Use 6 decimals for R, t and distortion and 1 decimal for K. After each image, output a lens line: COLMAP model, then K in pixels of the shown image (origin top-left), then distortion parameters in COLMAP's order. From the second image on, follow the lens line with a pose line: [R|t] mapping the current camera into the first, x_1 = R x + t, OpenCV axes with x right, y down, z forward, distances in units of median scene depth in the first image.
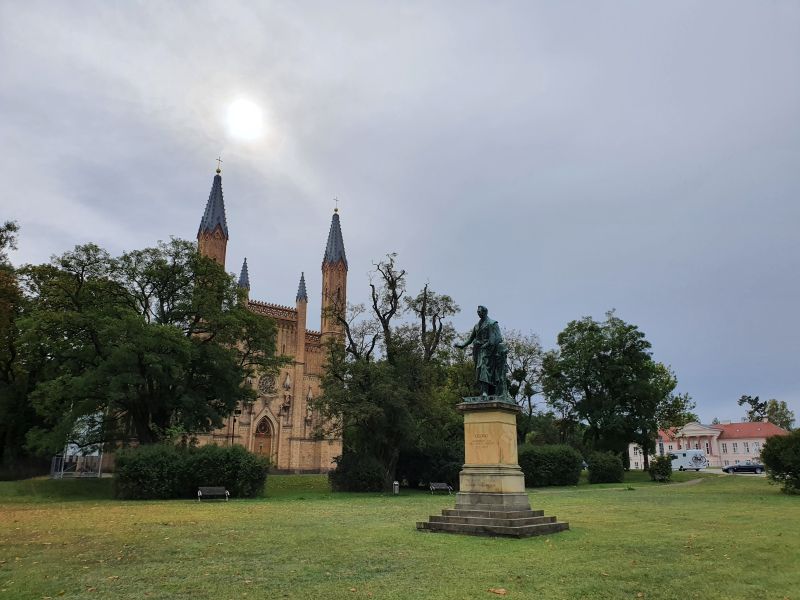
lens RADIAL K [[605.8, 0, 399.9], [0, 605.8, 312.8], [0, 0, 1]] dist [-0.001378, -0.000960]
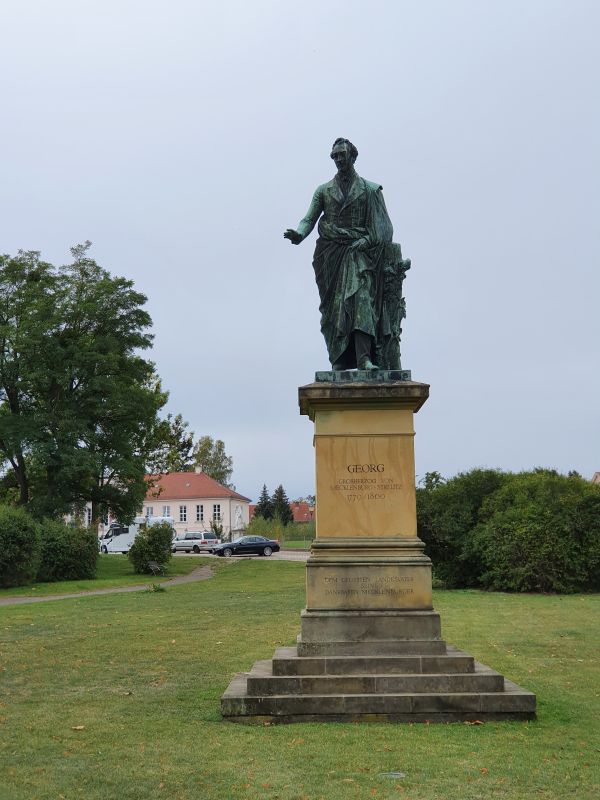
lens RADIAL K [[1177.3, 0, 300.0], [0, 1177.3, 400.0], [0, 0, 1]] dist [0.180296, -0.024923]
pose [[0.812513, 0.057179, 0.580132, -0.132119], [-0.127665, 0.988473, 0.081377, 0.039141], [-0.568792, -0.140183, 0.810447, 0.156860]]
